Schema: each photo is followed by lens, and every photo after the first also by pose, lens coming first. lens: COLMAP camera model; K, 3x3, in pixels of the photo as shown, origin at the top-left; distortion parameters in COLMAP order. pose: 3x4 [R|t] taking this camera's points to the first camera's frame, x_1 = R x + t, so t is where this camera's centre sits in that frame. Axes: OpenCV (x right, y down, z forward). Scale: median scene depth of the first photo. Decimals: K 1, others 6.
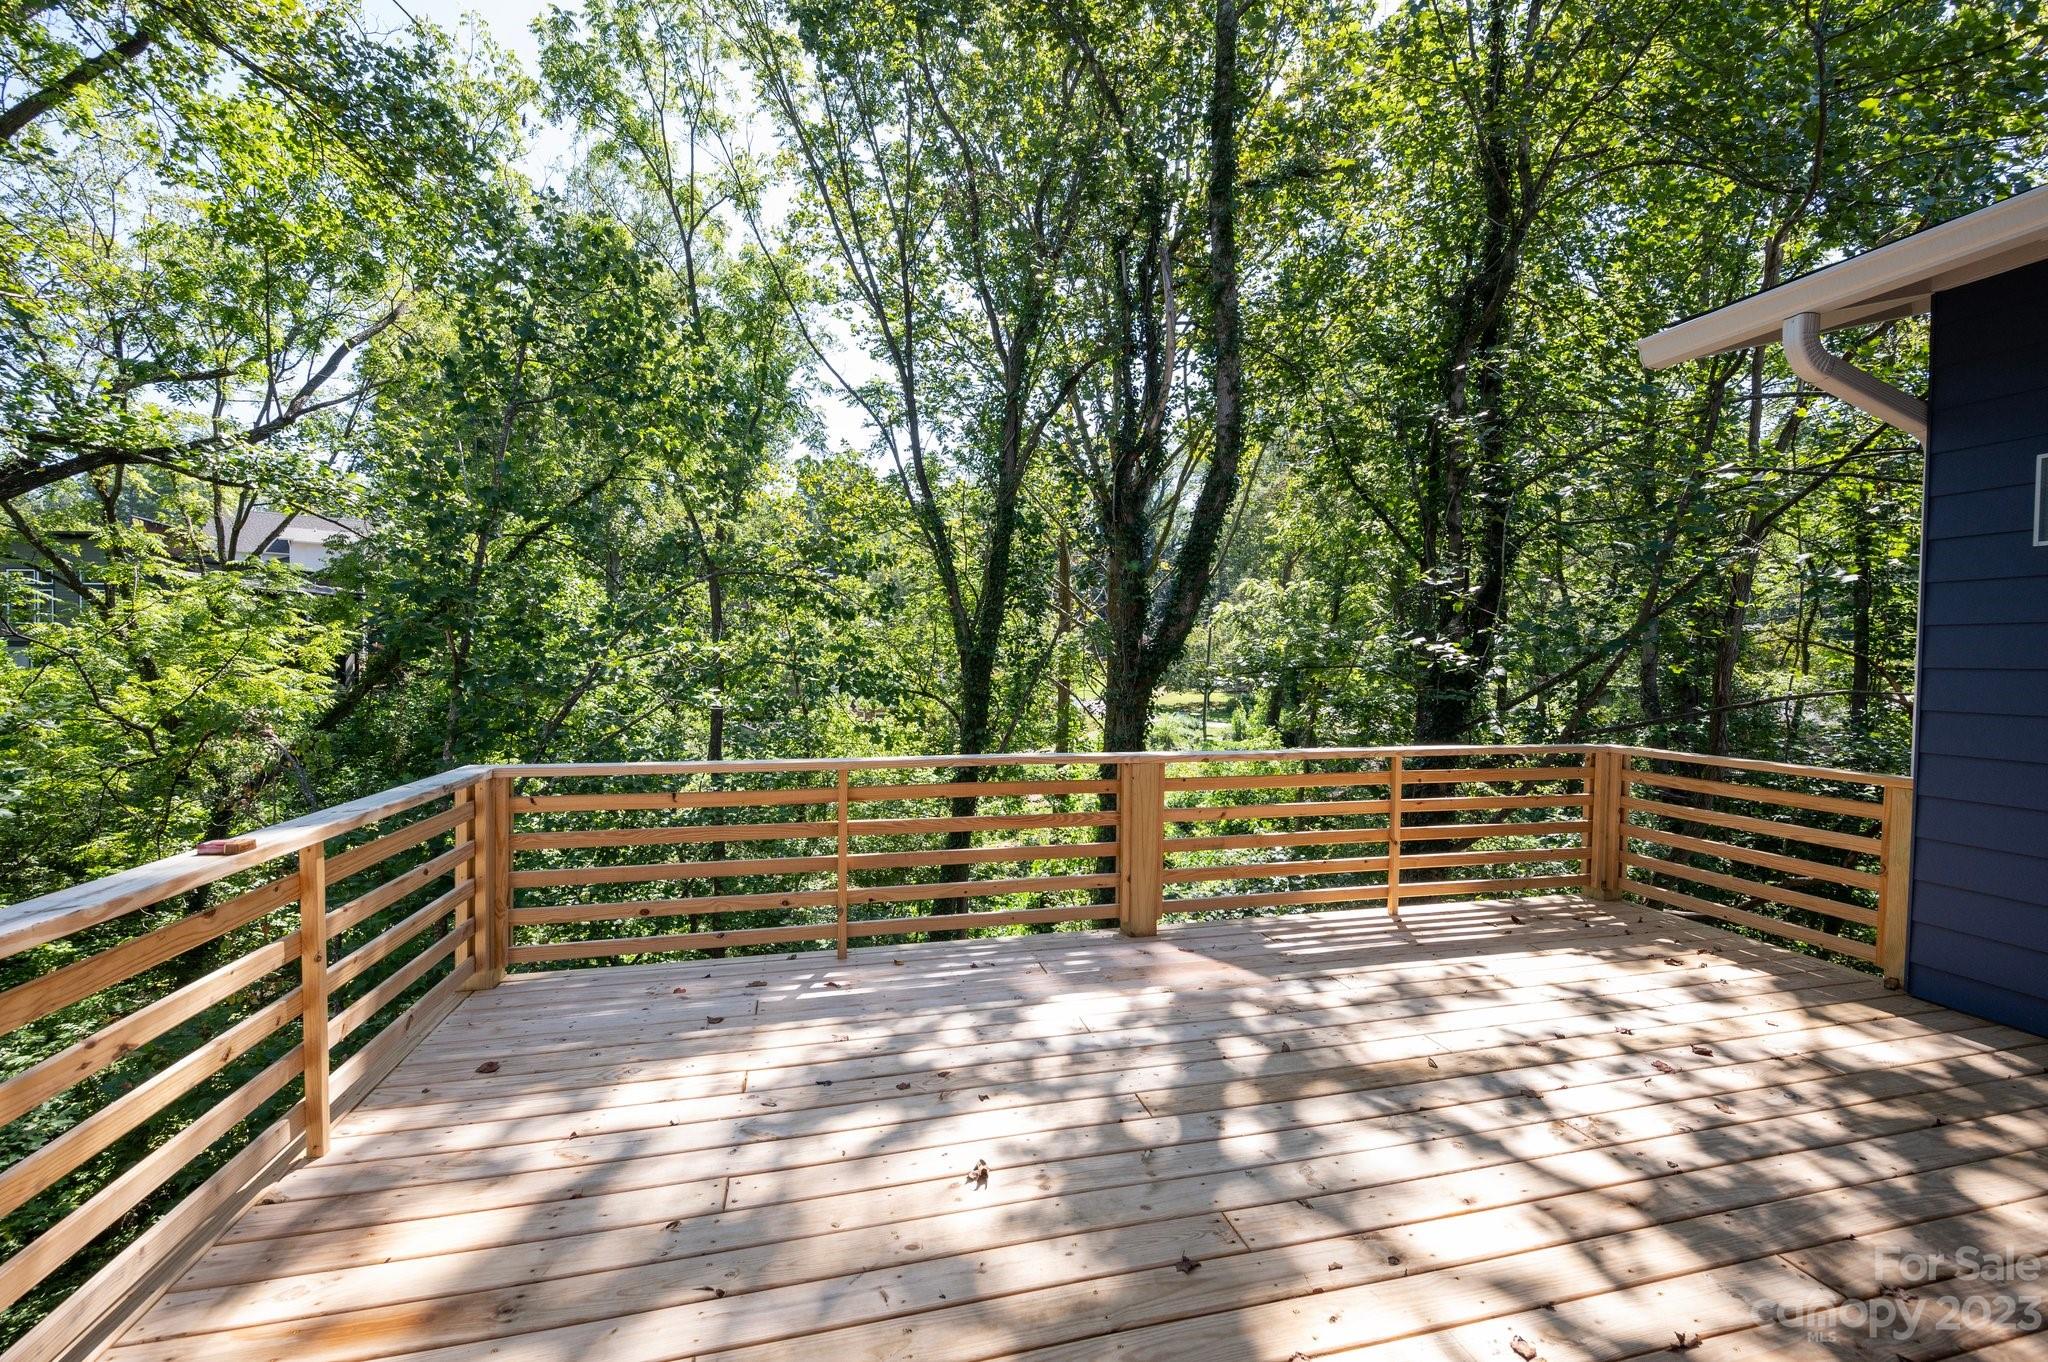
lens RADIAL K [[804.8, 0, 1022.9], [0, 804.8, 679.1], [0, 0, 1]] dist [-0.003313, 0.000539]
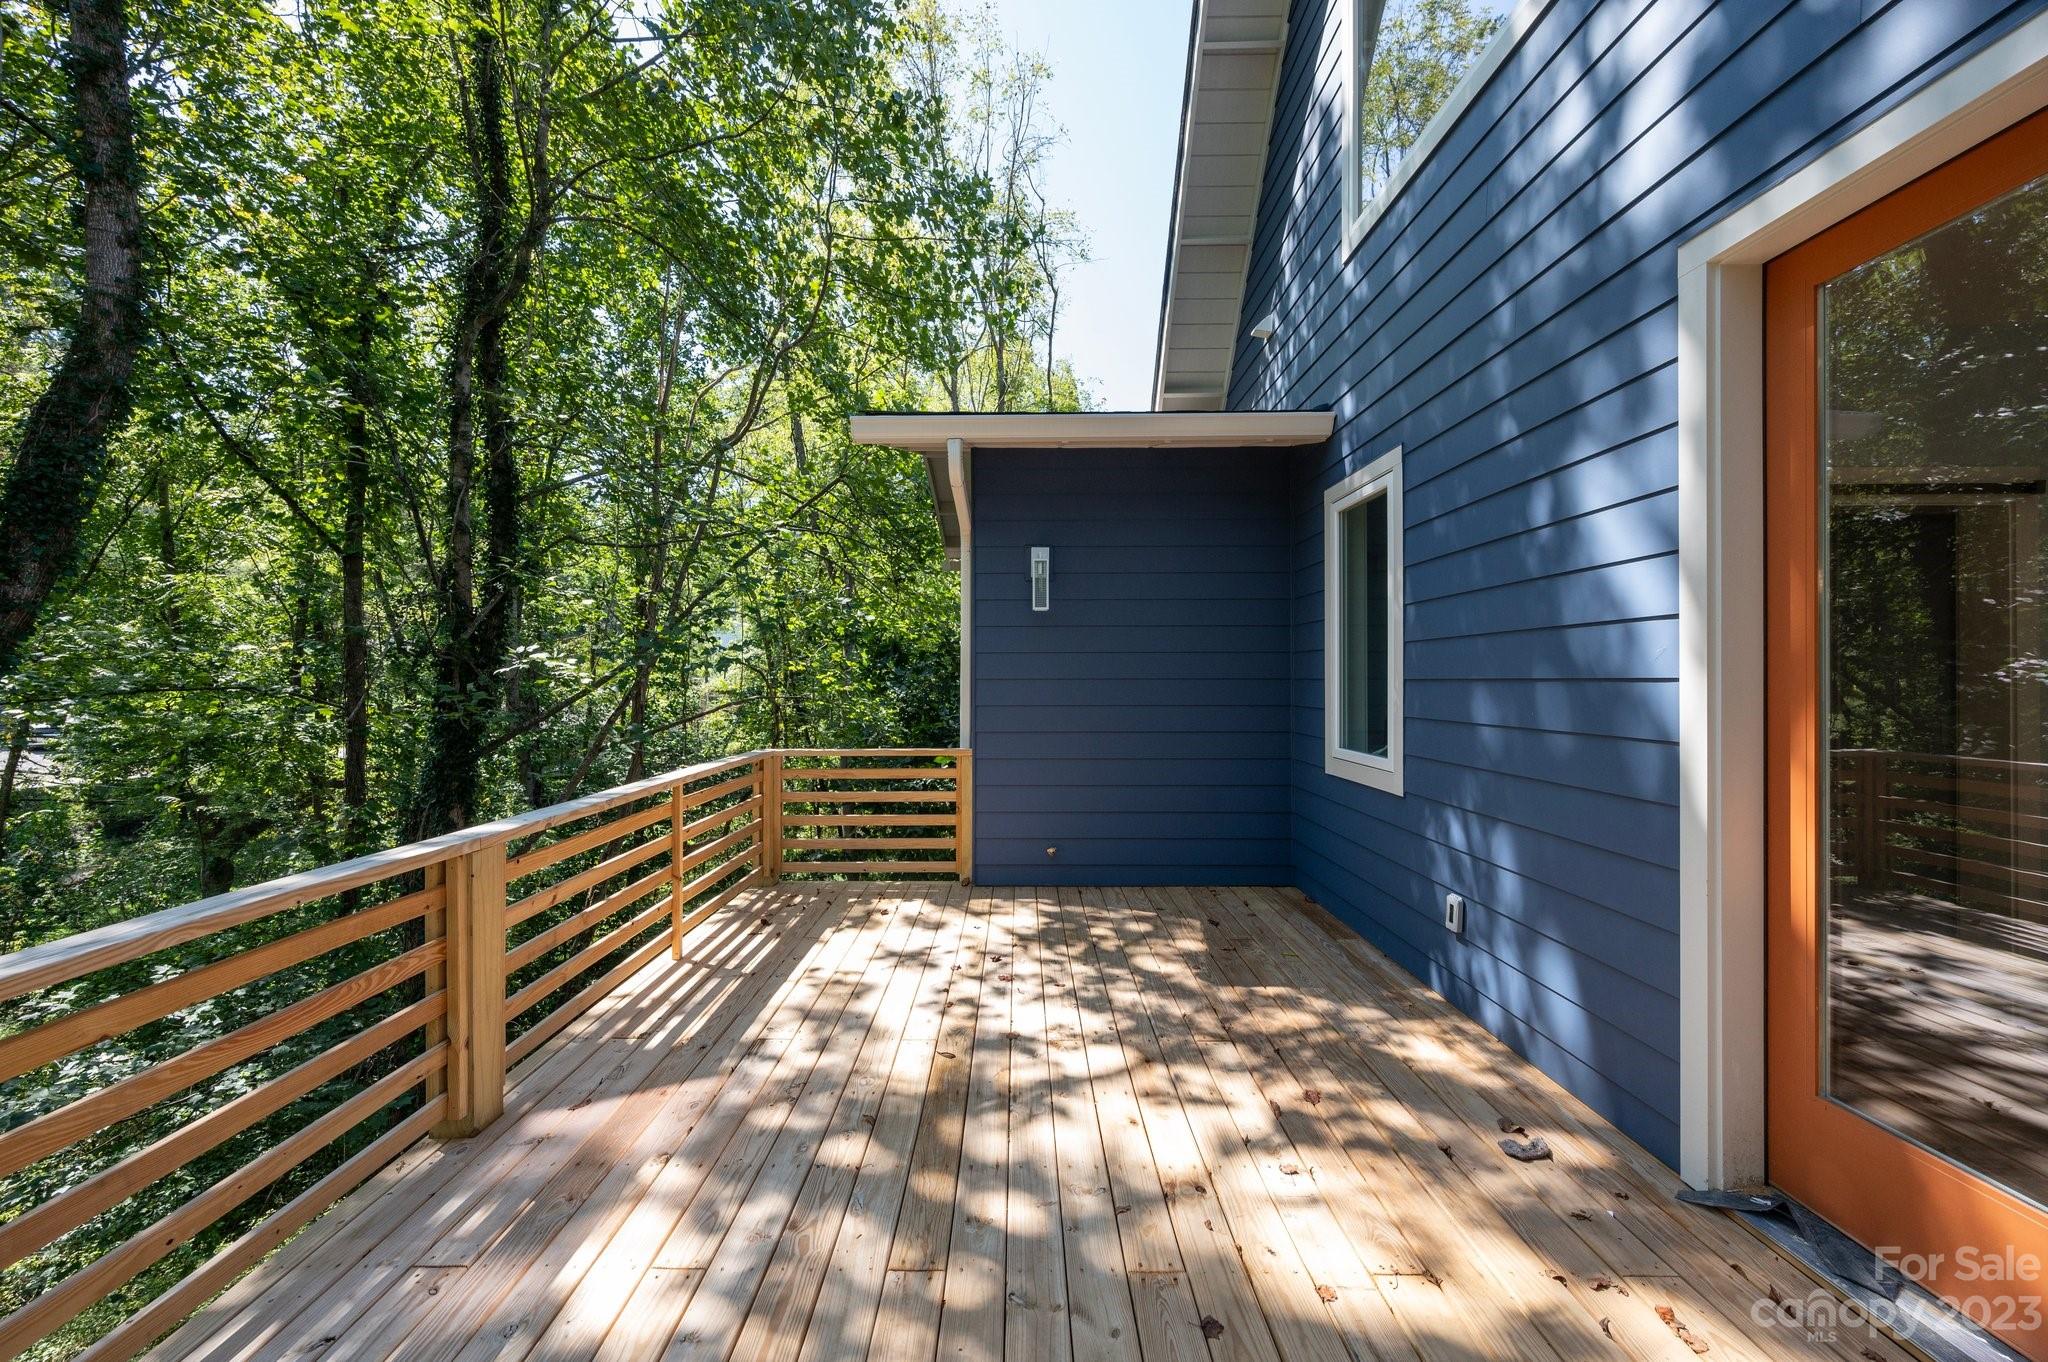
lens RADIAL K [[804.8, 0, 1020.9], [0, 804.8, 676.9], [0, 0, 1]] dist [-0.003313, 0.000539]
pose [[0.256103, -0.008648, 0.966611, -0.448358], [0.032989, 0.999456, 0.000202, -0.010560], [-0.966086, 0.031836, 0.256249, 0.594326]]
